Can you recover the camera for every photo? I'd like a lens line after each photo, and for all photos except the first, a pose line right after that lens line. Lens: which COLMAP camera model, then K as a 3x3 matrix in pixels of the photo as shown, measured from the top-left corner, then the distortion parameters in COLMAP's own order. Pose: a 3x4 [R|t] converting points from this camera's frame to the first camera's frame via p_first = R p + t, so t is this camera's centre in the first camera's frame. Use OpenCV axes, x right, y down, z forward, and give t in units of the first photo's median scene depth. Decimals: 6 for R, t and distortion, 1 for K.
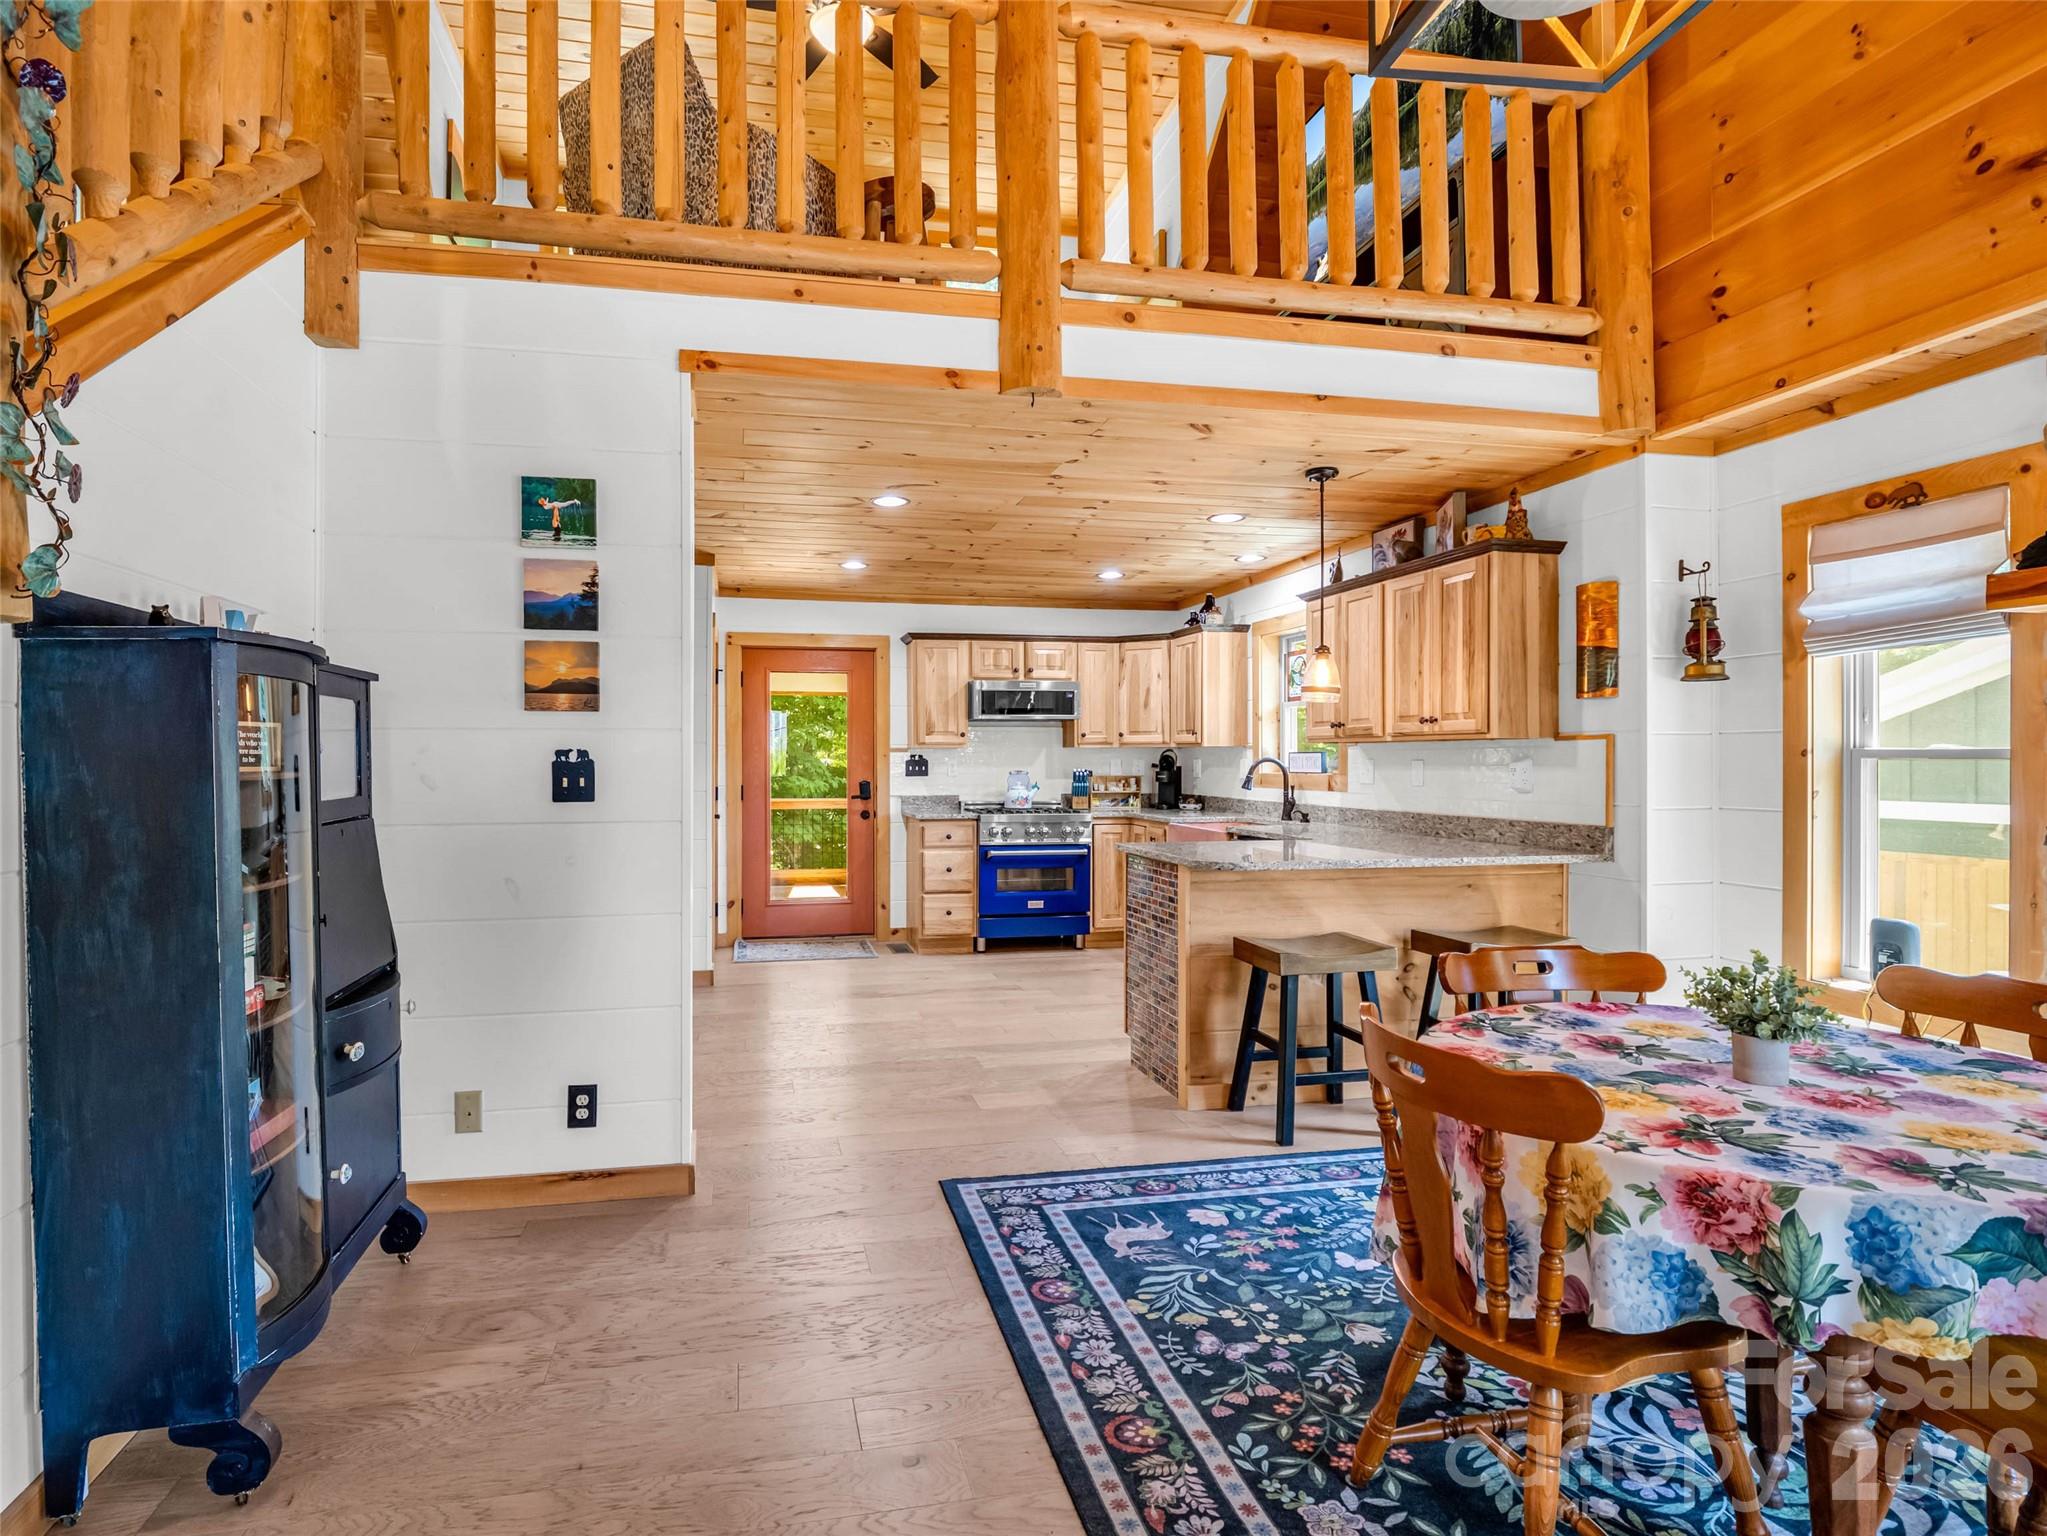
lens RADIAL K [[1012.0, 0, 1014.3], [0, 1012.0, 757.0], [0, 0, 1]] dist [-0.002646, -0.008993]
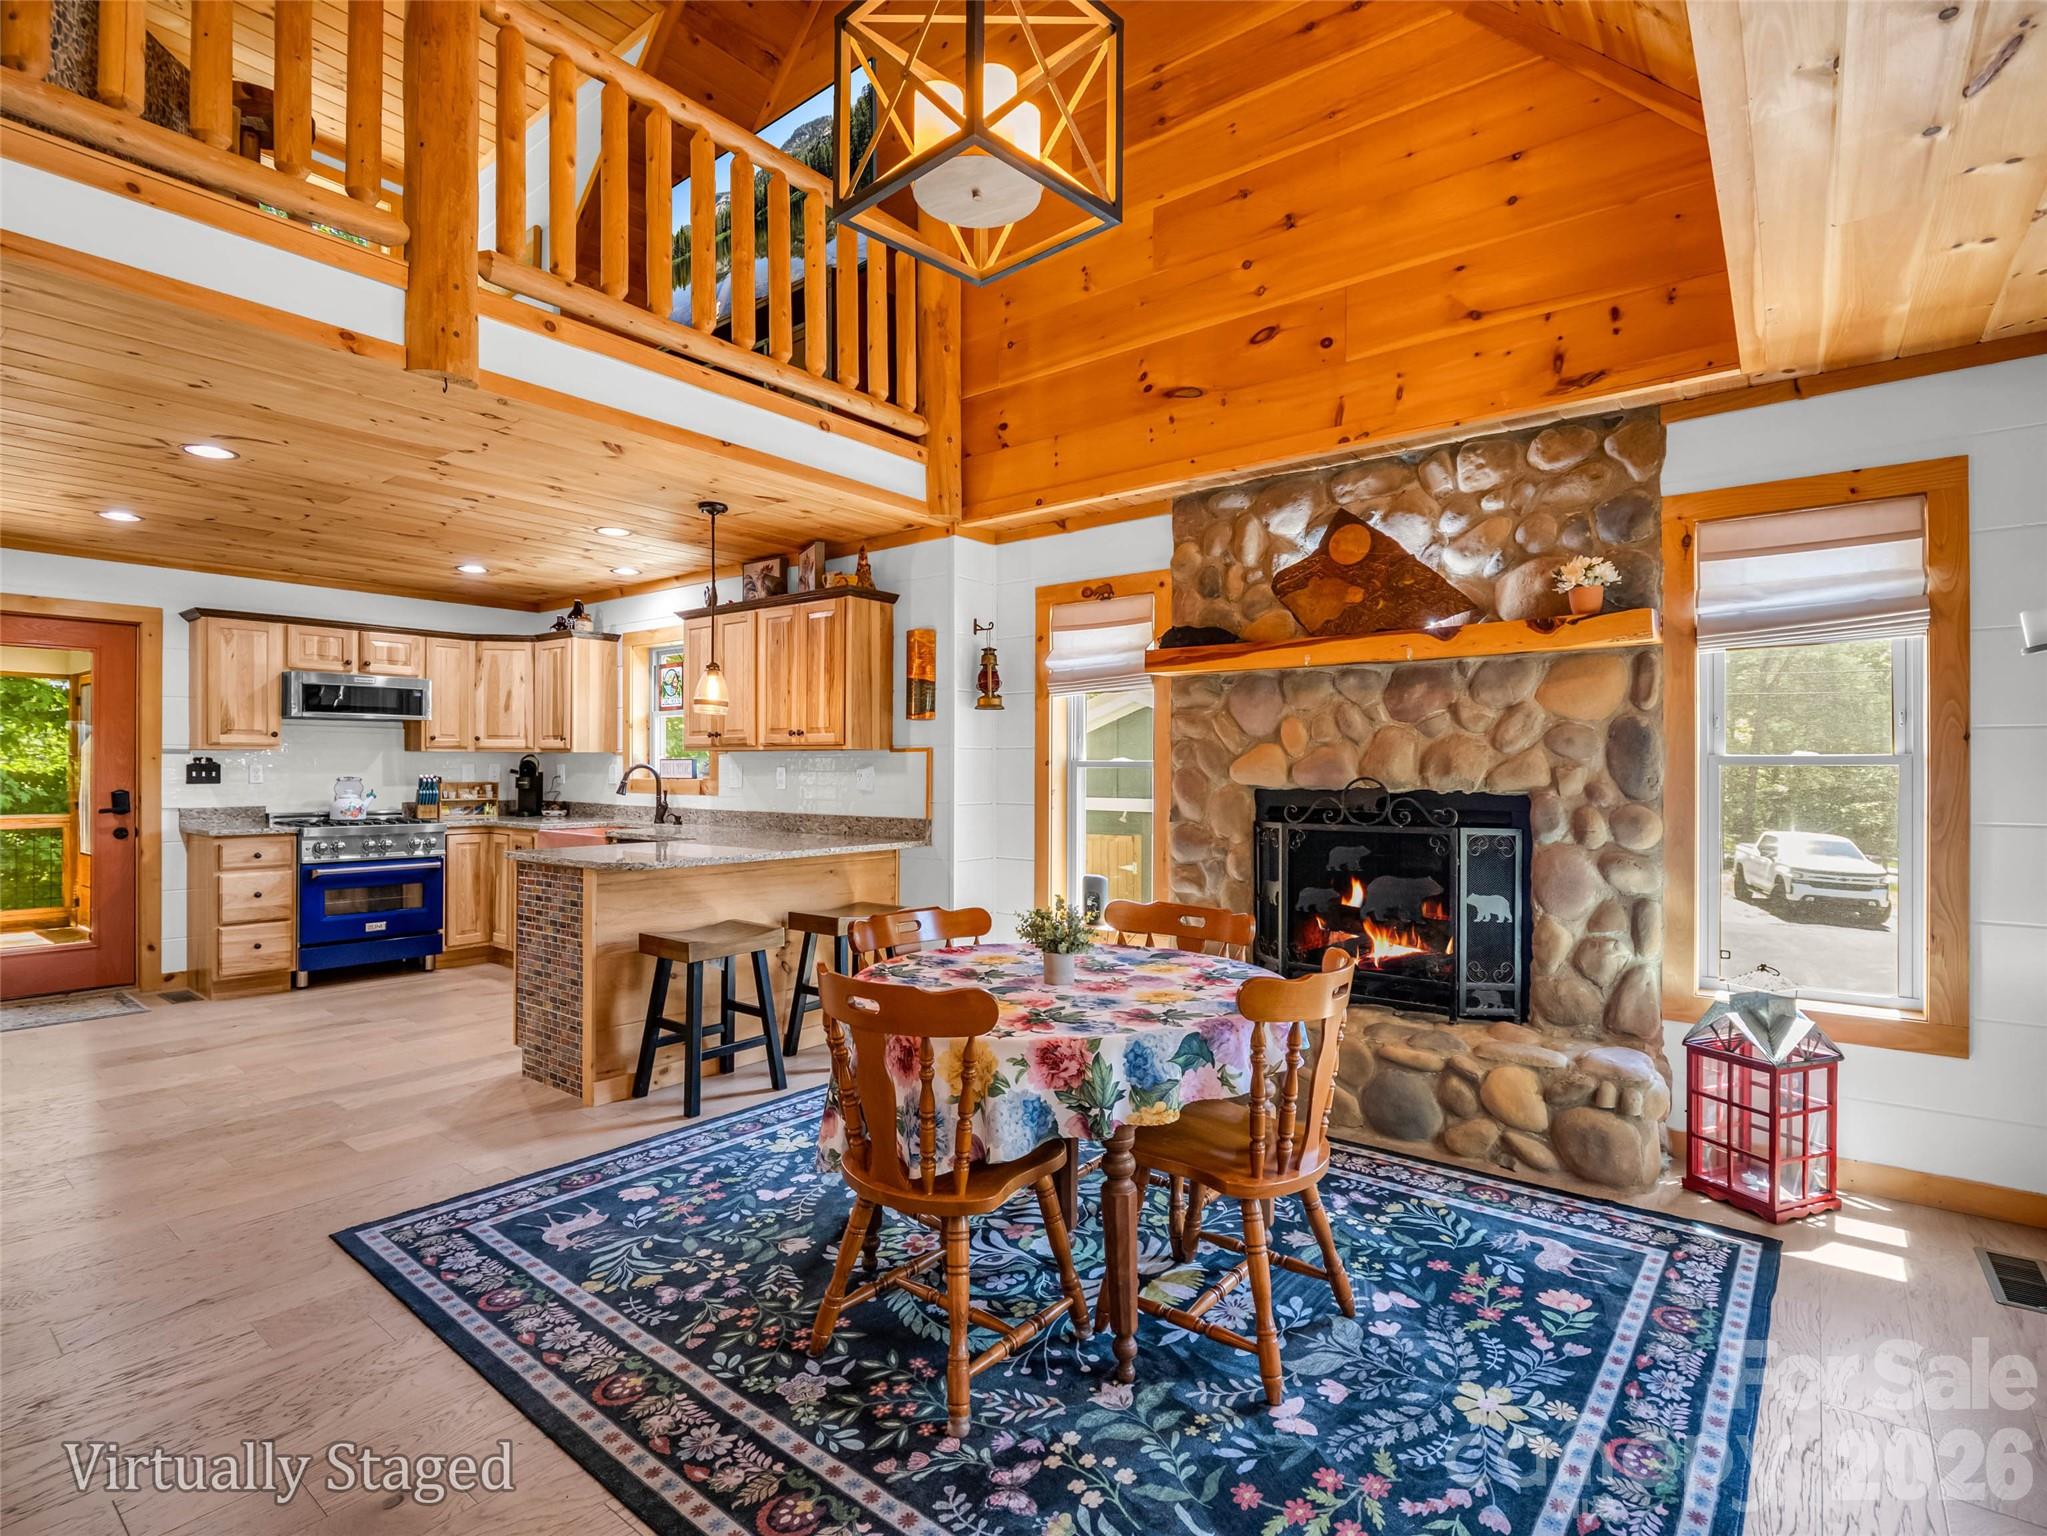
lens RADIAL K [[1012.0, 0, 1014.3], [0, 1012.0, 757.0], [0, 0, 1]] dist [-0.002646, -0.008993]
pose [[0.764351, 0.011250, 0.644703, -0.167691], [-0.006466, 0.999931, -0.009783, 0.001465], [-0.644768, 0.003309, 0.764371, -0.062416]]
